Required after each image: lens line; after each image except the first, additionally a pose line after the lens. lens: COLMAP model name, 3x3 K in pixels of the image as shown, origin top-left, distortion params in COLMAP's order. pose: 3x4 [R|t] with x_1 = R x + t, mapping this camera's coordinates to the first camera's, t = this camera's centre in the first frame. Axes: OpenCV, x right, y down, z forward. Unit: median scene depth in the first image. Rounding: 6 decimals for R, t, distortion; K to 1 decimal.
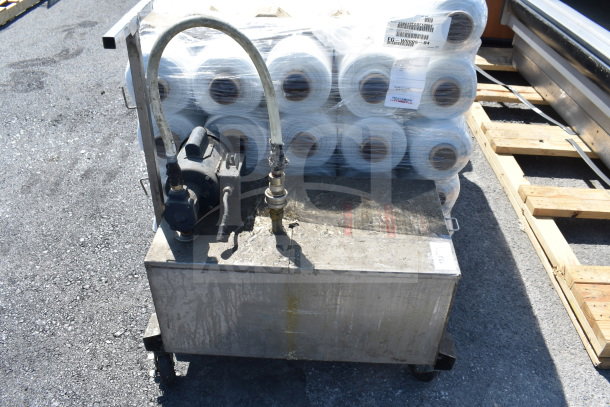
lens RADIAL K [[525.6, 0, 305.0], [0, 525.6, 203.5], [0, 0, 1]] dist [-0.066428, 0.000551]
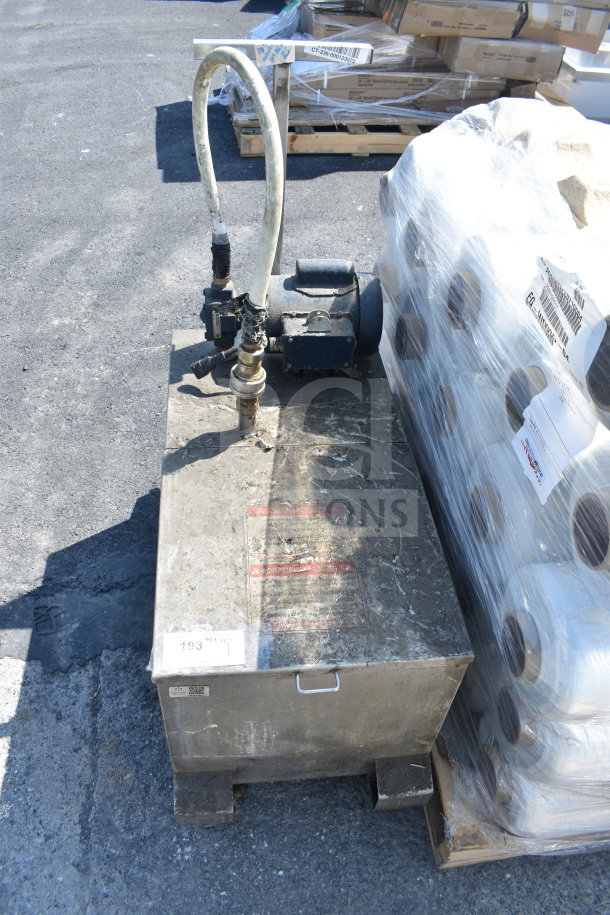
lens RADIAL K [[697.0, 0, 305.0], [0, 697.0, 457.5], [0, 0, 1]] dist [0.000533, 0.000124]
pose [[0.161696, 0.673565, -0.721225, 0.611776], [-0.639201, 0.628296, 0.443471, -0.360614], [0.751849, 0.389300, 0.532136, 0.622873]]
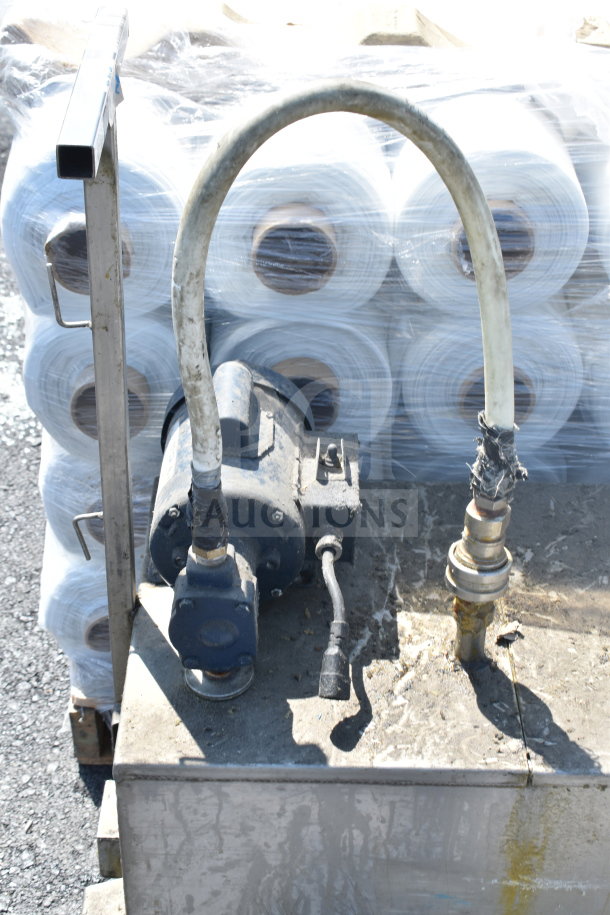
lens RADIAL K [[1371.3, 0, 305.0], [0, 1371.3, 457.5], [0, 0, 1]] dist [-0.000189, 0.046765]
pose [[0.998553, -0.016785, 0.051094, -0.213583], [0.016453, 0.999841, 0.006905, -0.093396], [-0.051202, -0.006055, 0.998670, 0.075515]]
